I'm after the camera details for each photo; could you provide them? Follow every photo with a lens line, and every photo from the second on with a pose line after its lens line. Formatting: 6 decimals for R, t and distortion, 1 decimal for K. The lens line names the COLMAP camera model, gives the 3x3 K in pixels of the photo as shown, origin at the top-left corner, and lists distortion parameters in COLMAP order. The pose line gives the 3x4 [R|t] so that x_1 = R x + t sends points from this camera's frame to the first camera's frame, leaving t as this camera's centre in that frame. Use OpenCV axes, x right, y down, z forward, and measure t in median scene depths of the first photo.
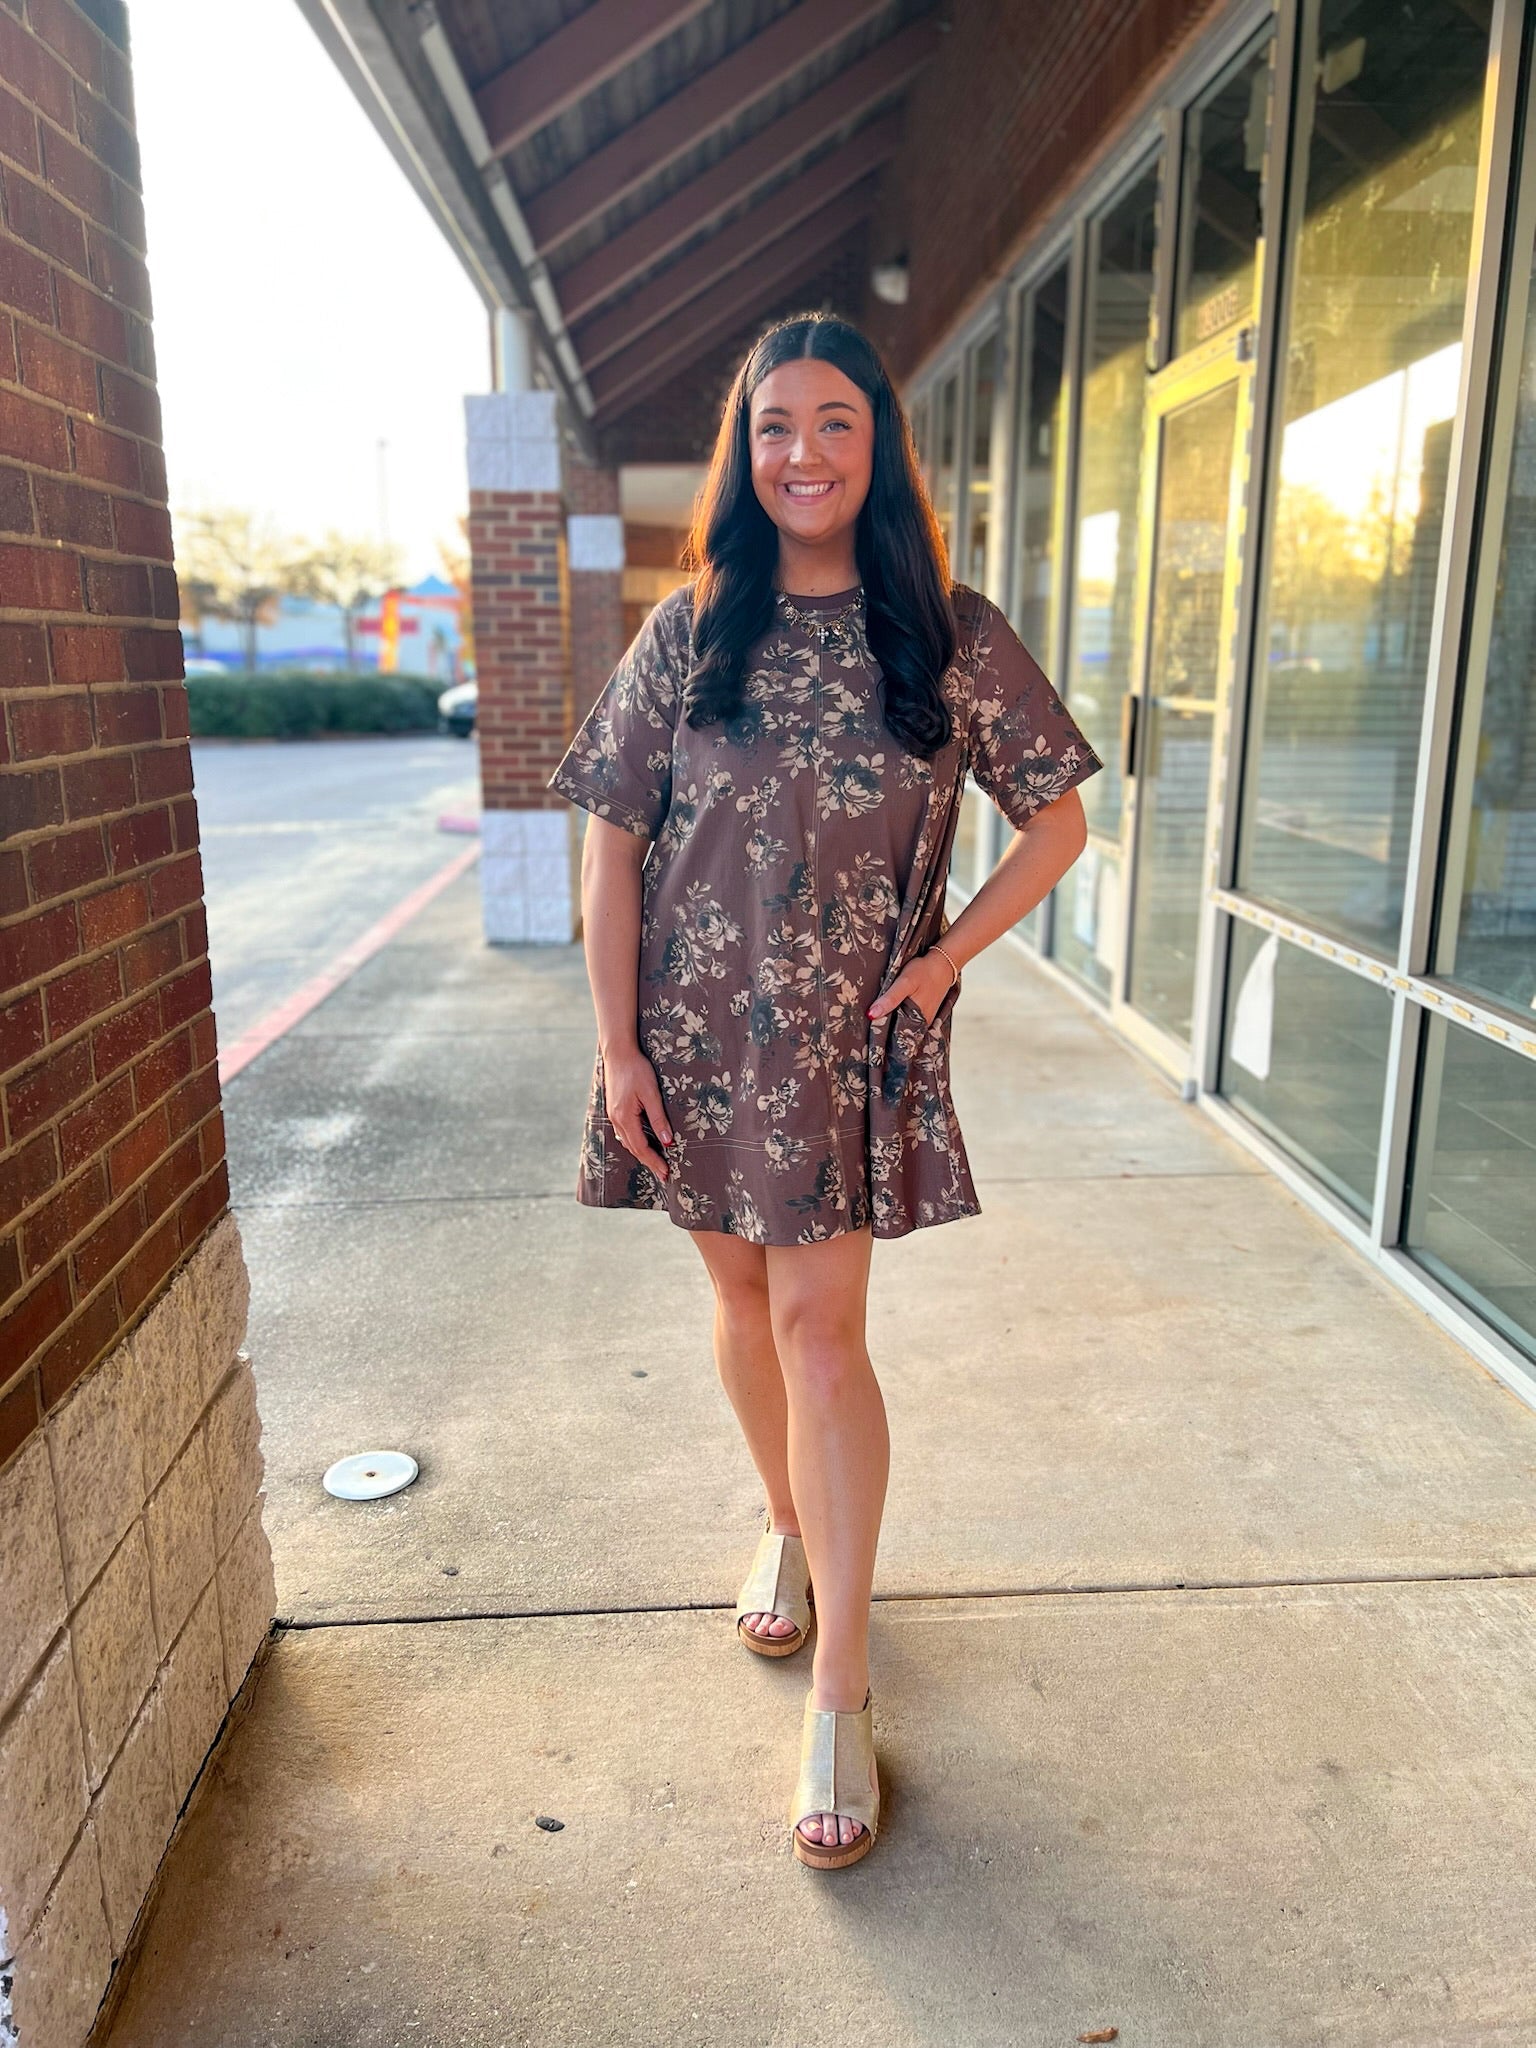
lens RADIAL K [[1502.6, 0, 770.0], [0, 1502.6, 1028.7], [0, 0, 1]] dist [0.018215, -0.014017]
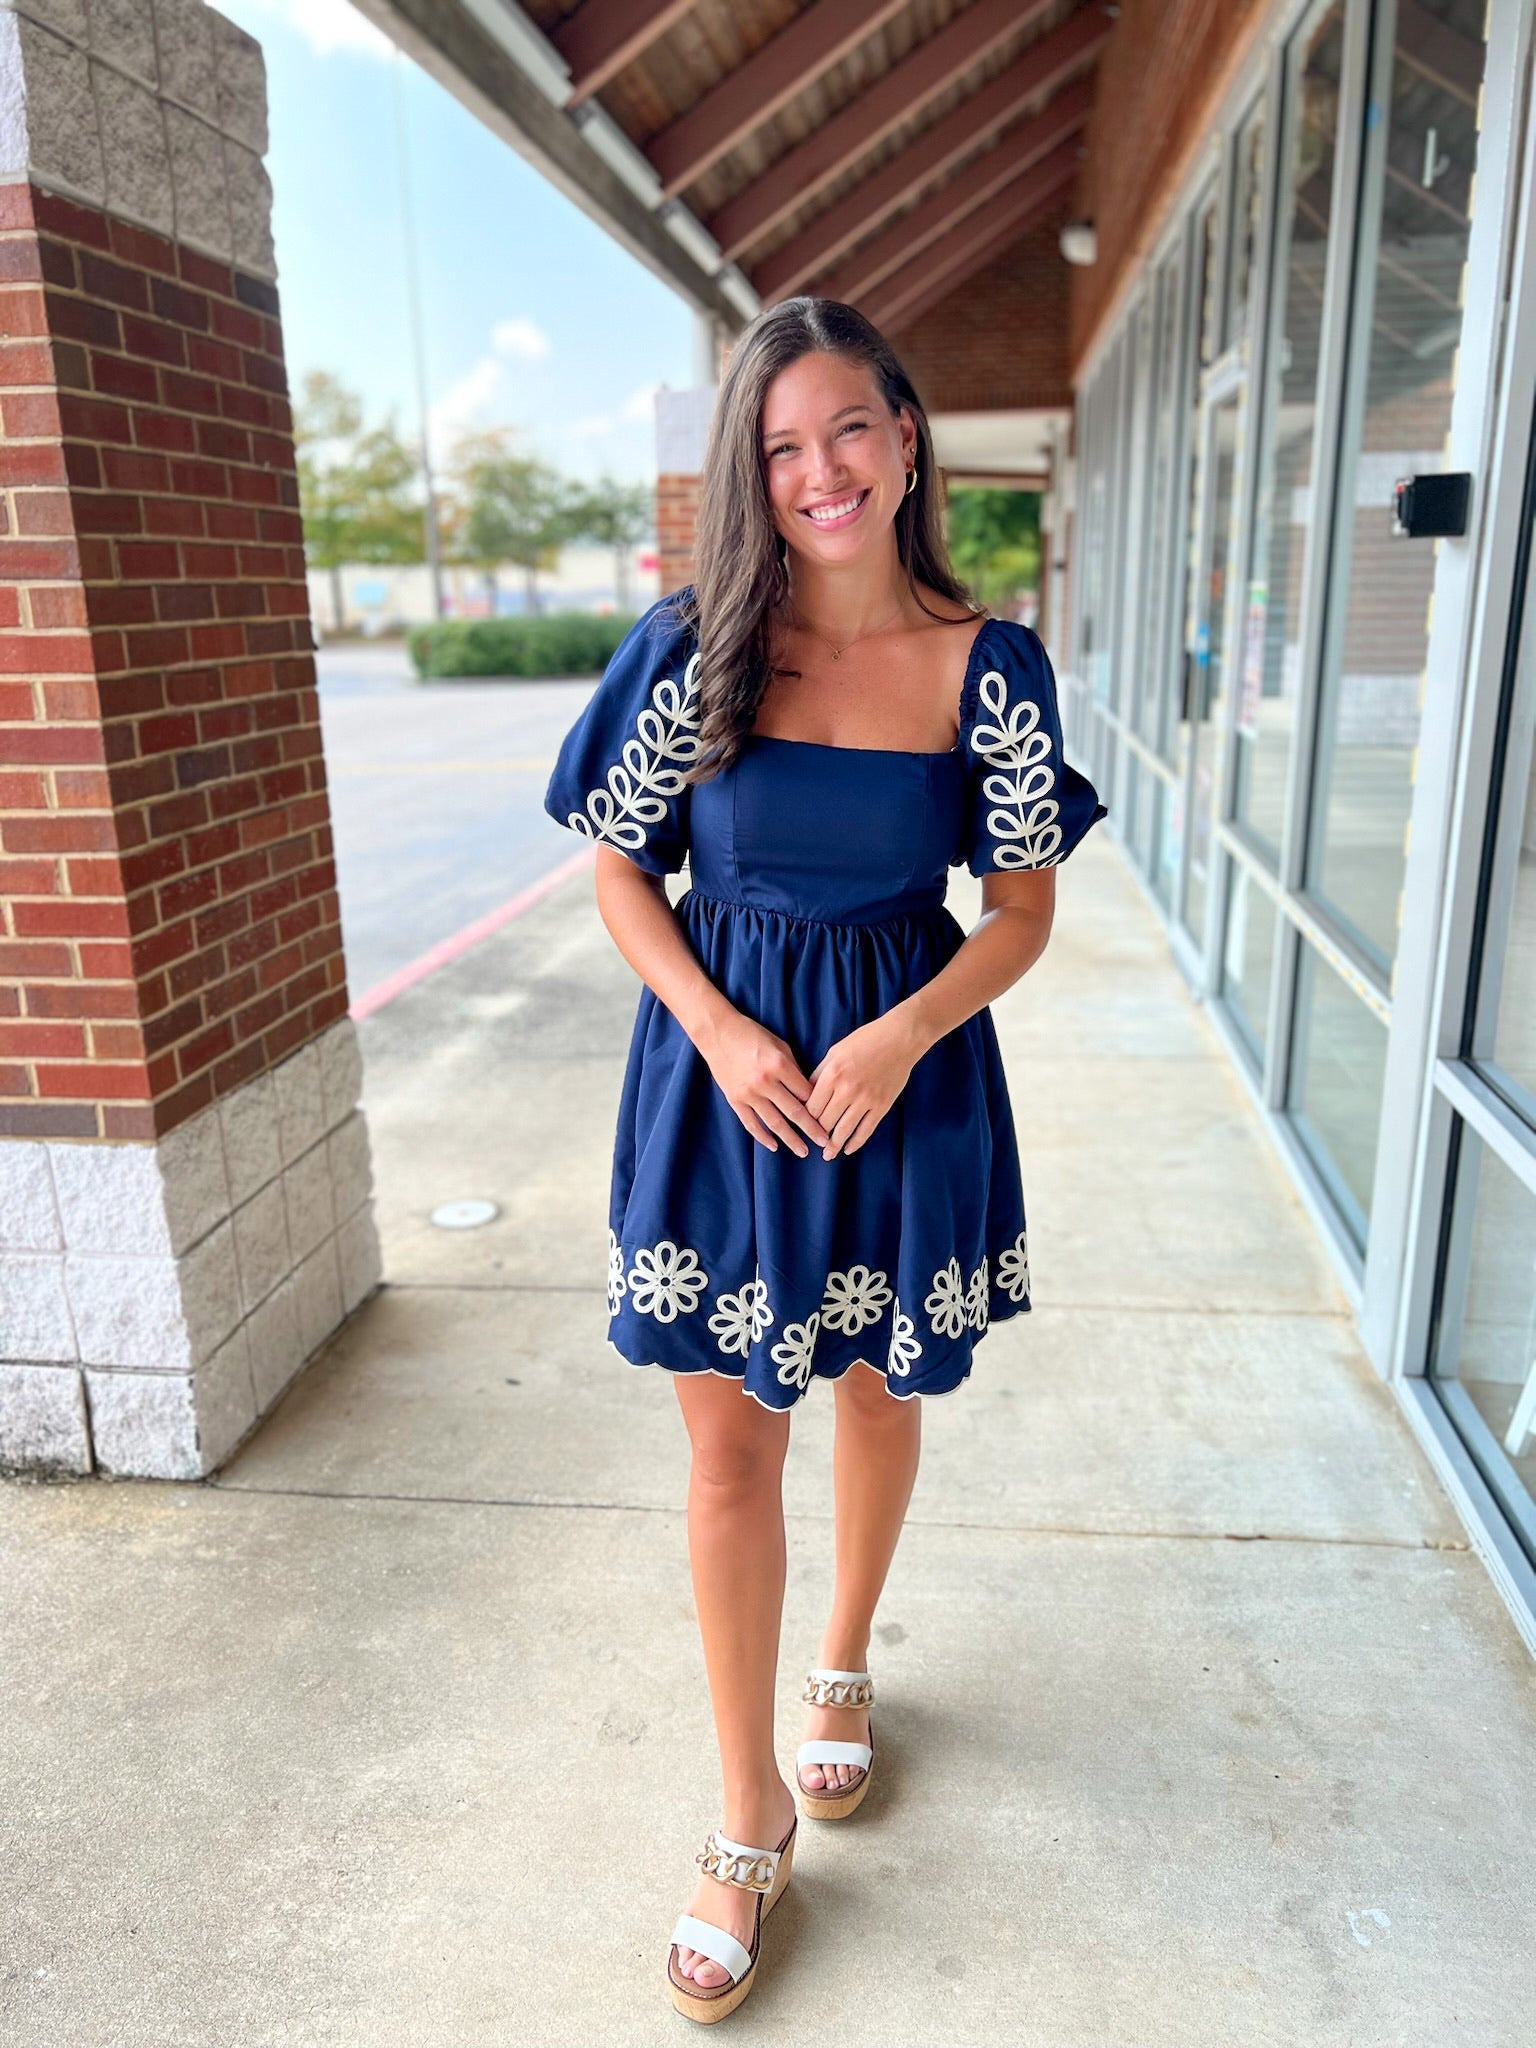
lens RADIAL K [[1502.6, 0, 770.0], [0, 1502.6, 1028.7], [0, 0, 1]] dist [0.018215, -0.014017]
pose [[0.983425, 0.031815, -0.178500, 0.274452], [-0.023980, 0.998659, 0.045883, 0.037090], [0.179721, -0.040842, 0.982869, -0.369889]]
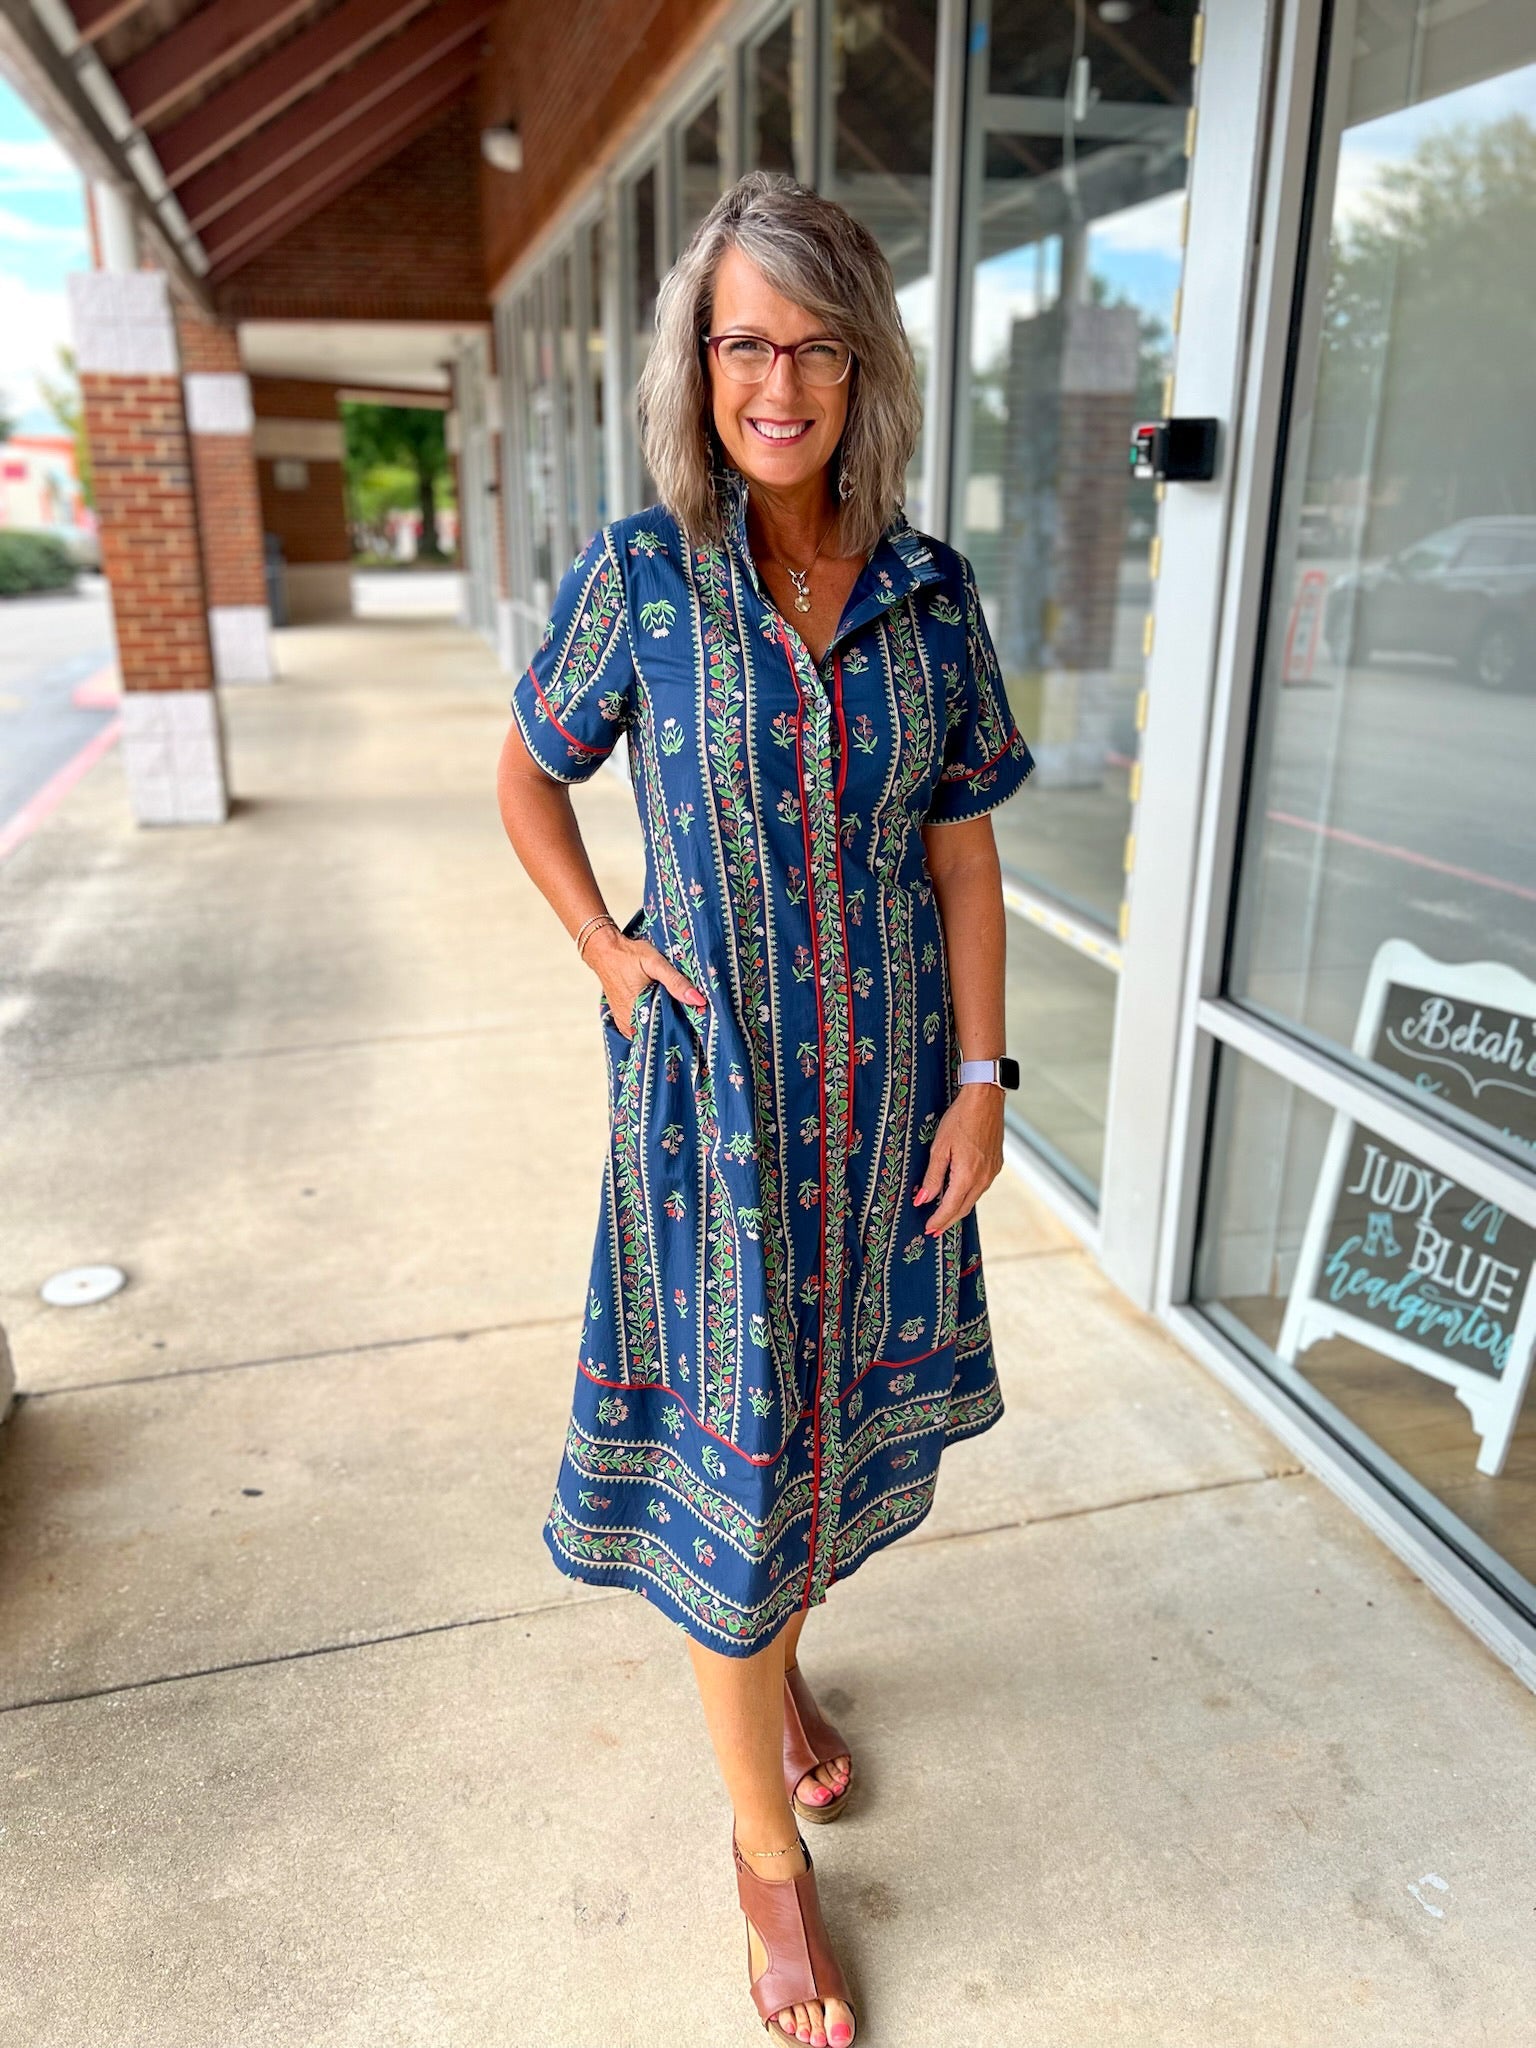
lens RADIAL K [[1508.7, 0, 732.1], [0, 1508.7, 1017.7], [0, 0, 1]] dist [0.012930, -0.009128]
pose [[0.981626, -0.065198, 0.179331, 0.041741], [0.049421, 0.994616, 0.091082, -0.003030], [-0.184304, -0.080546, 0.979563, -0.257051]]
